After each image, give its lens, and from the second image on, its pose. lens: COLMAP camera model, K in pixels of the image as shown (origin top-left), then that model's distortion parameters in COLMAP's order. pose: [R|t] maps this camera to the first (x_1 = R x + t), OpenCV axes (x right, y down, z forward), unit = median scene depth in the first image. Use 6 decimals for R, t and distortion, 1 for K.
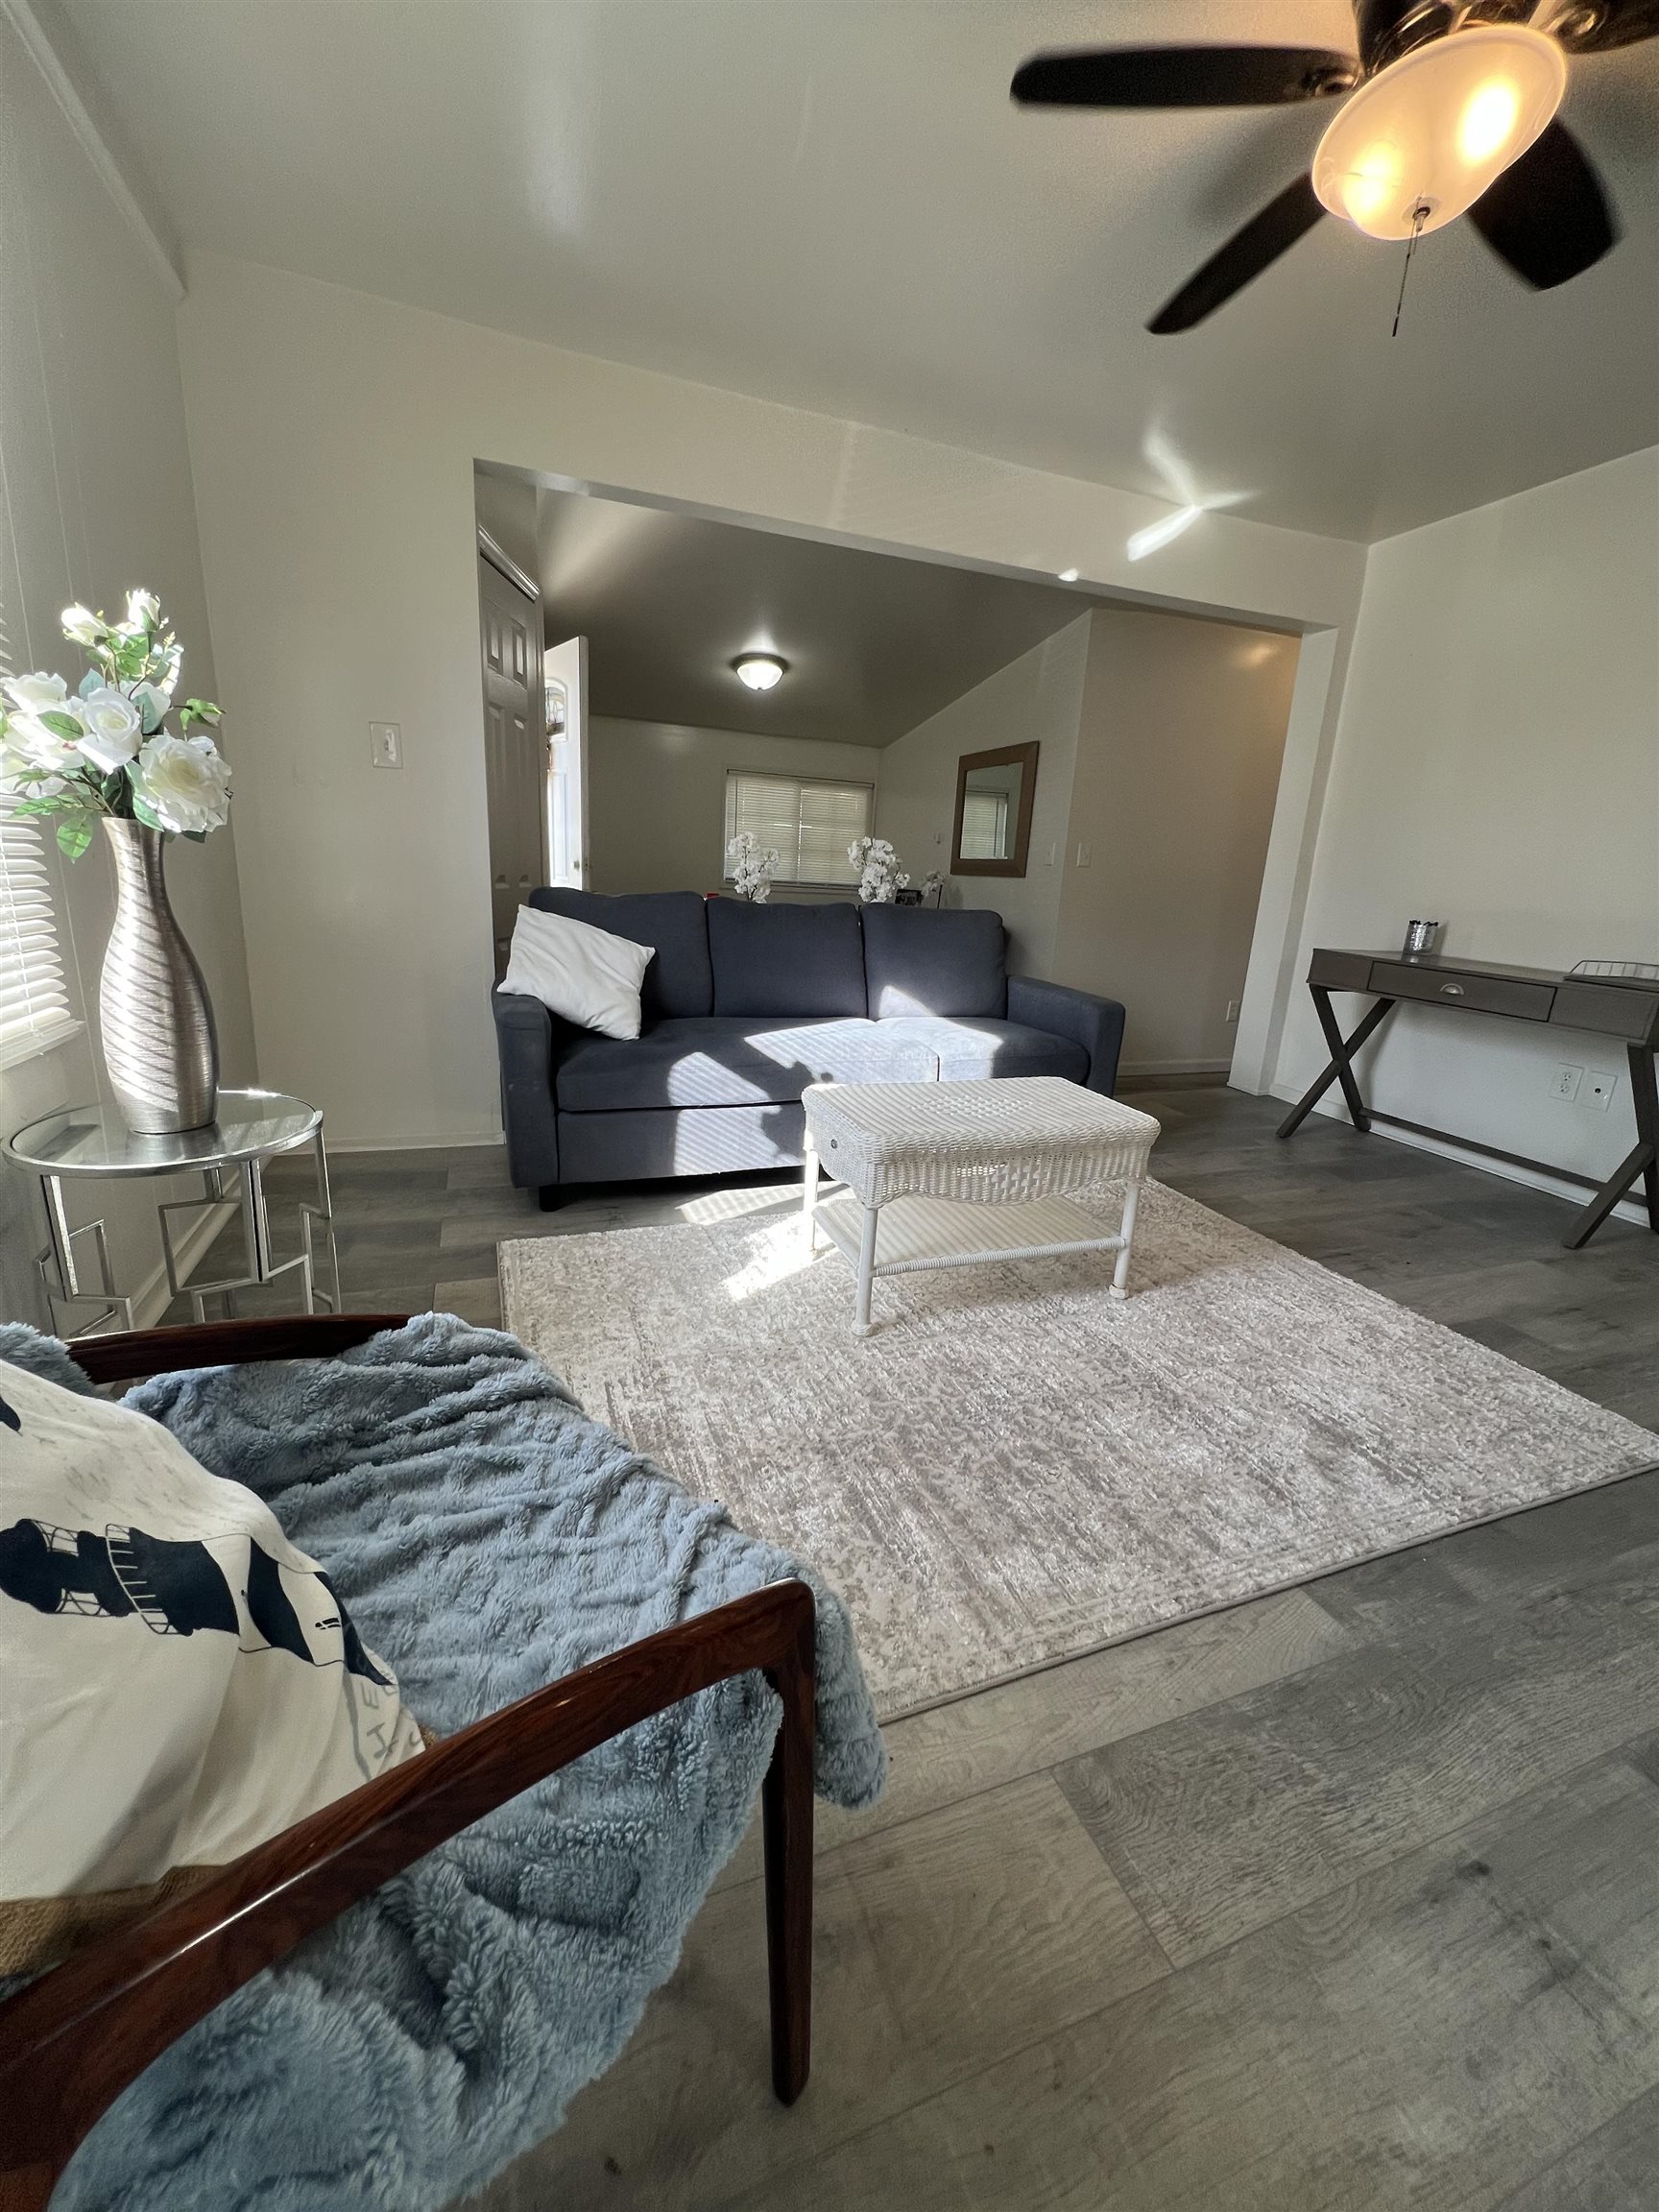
lens RADIAL K [[882.2, 0, 824.9], [0, 882.2, 1097.0], [0, 0, 1]] dist [-0.001064, -0.000094]
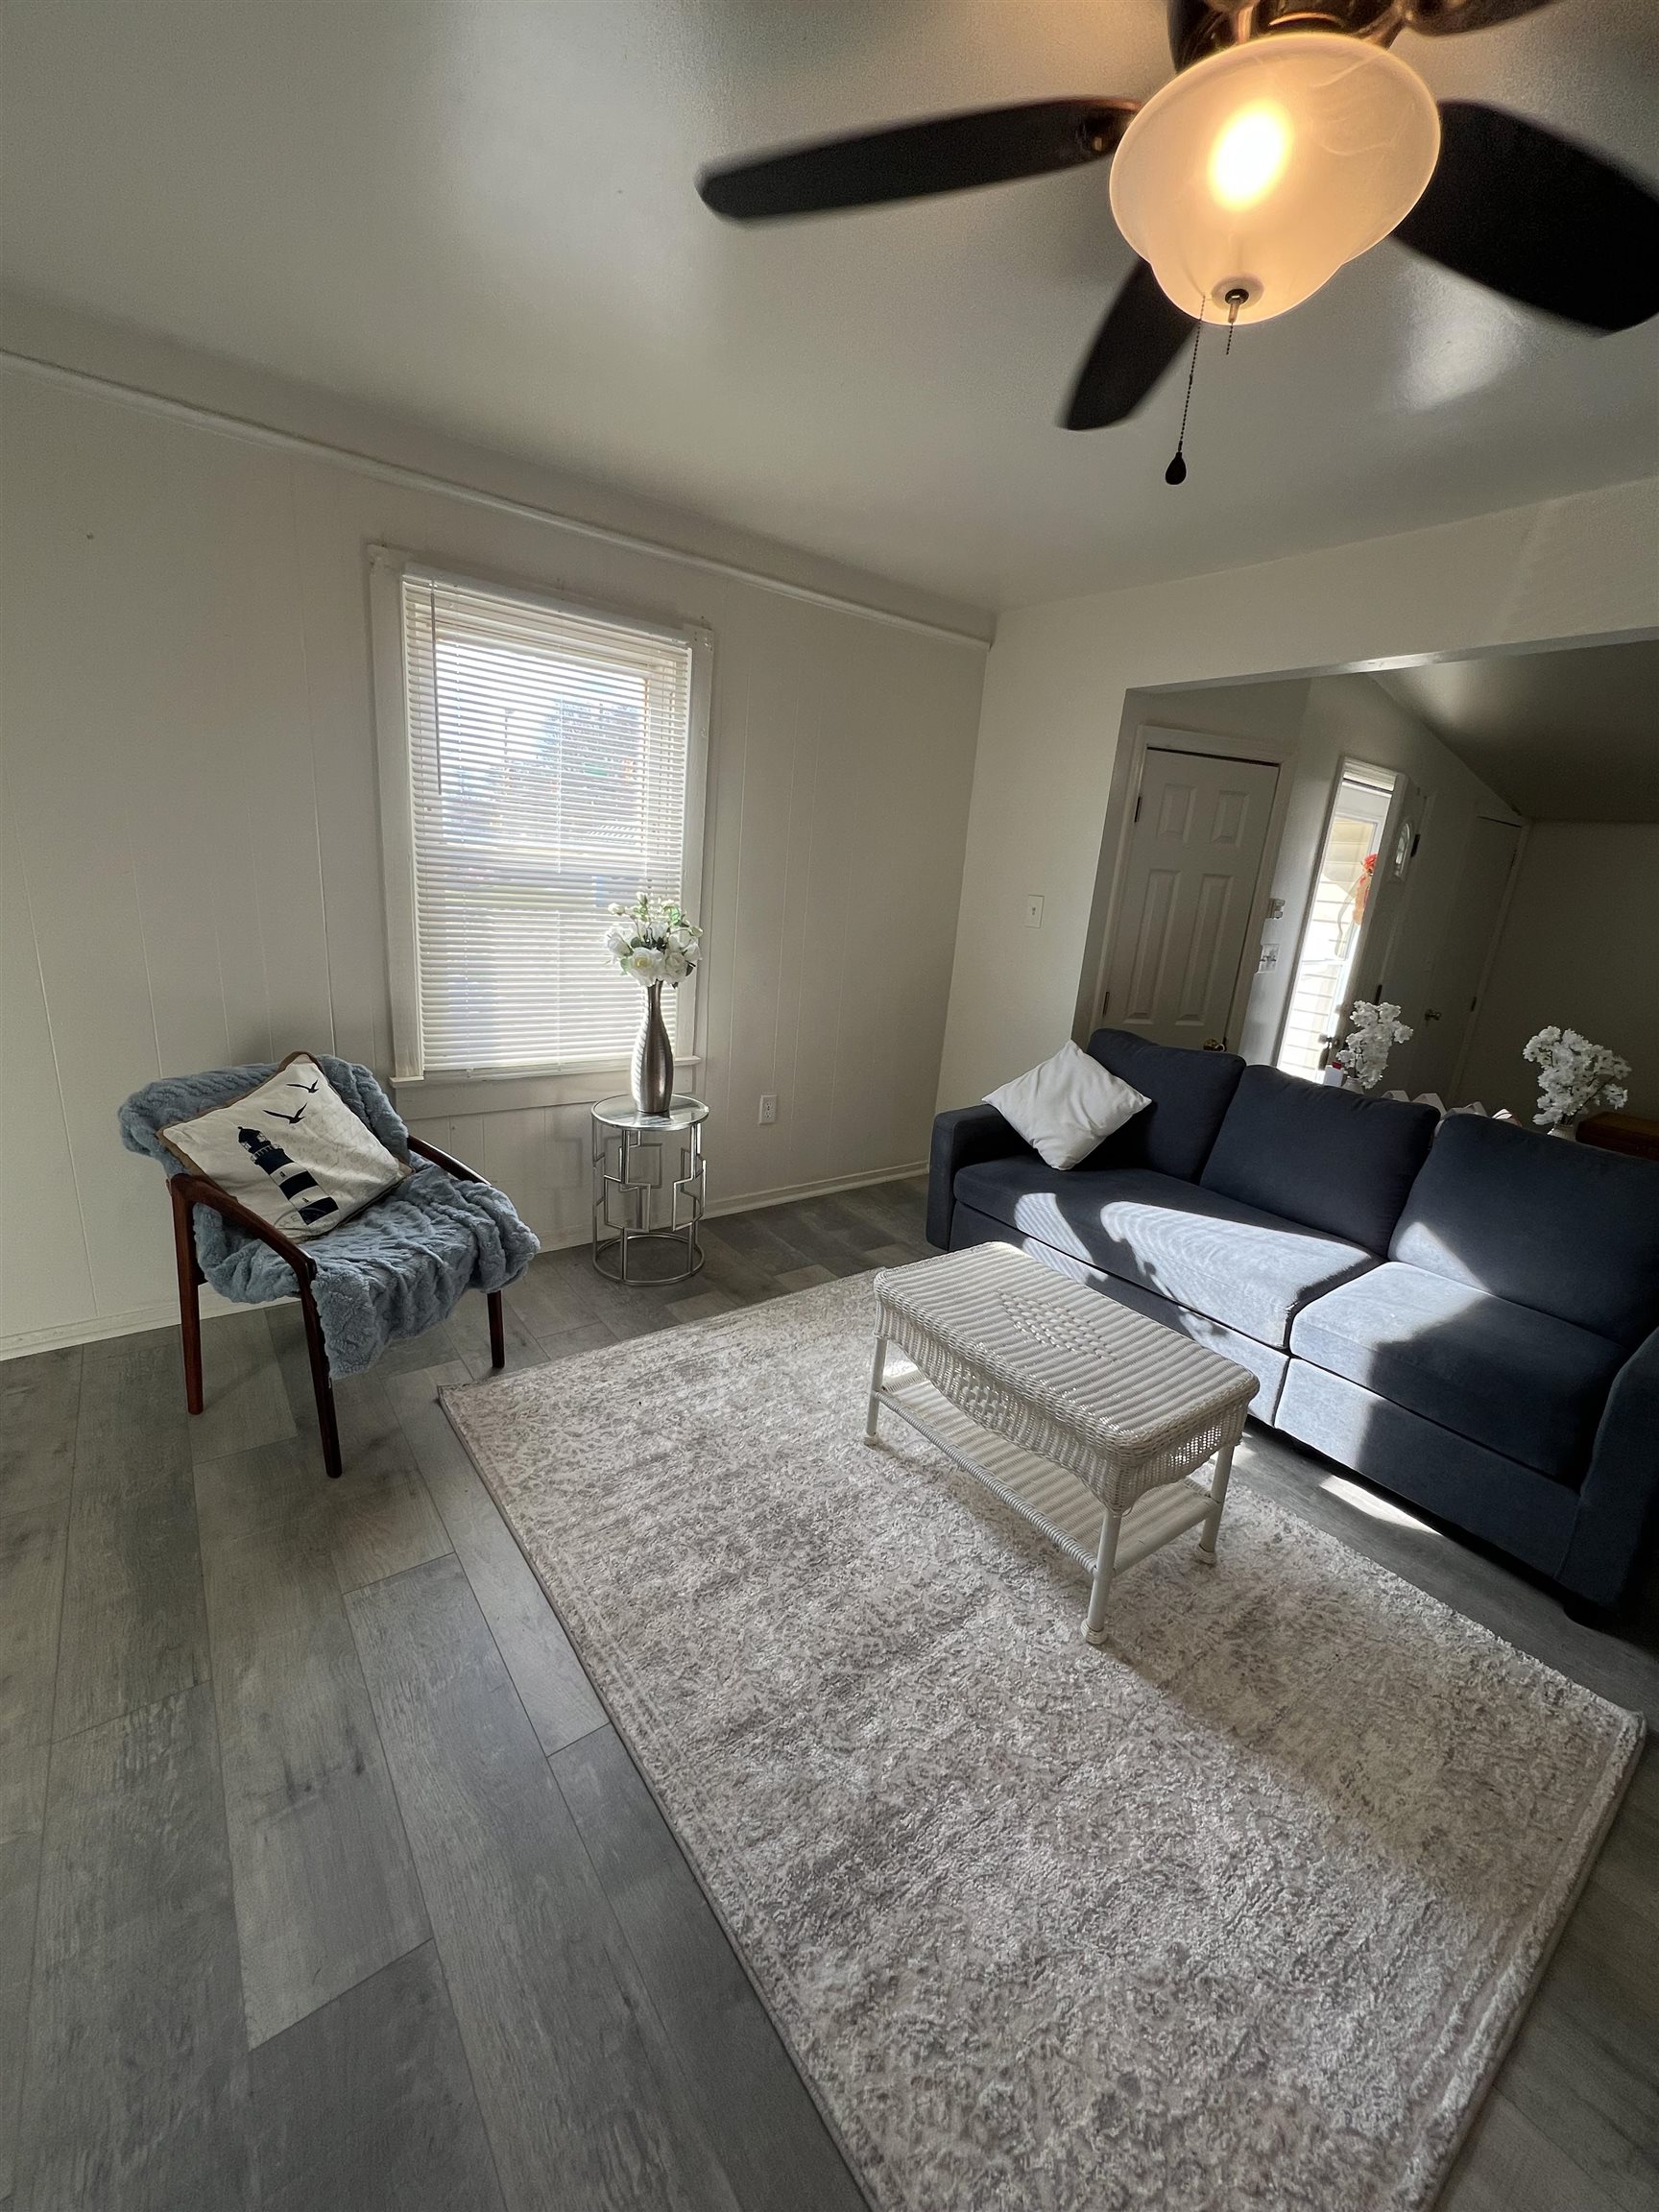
lens RADIAL K [[882.2, 0, 826.2], [0, 882.2, 1105.5], [0, 0, 1]] dist [-0.001064, -0.000094]
pose [[0.274495, 0.226874, -0.934442, 1.069147], [-0.297740, 0.944065, 0.141748, -0.311007], [0.914332, 0.239311, 0.326690, 0.497697]]
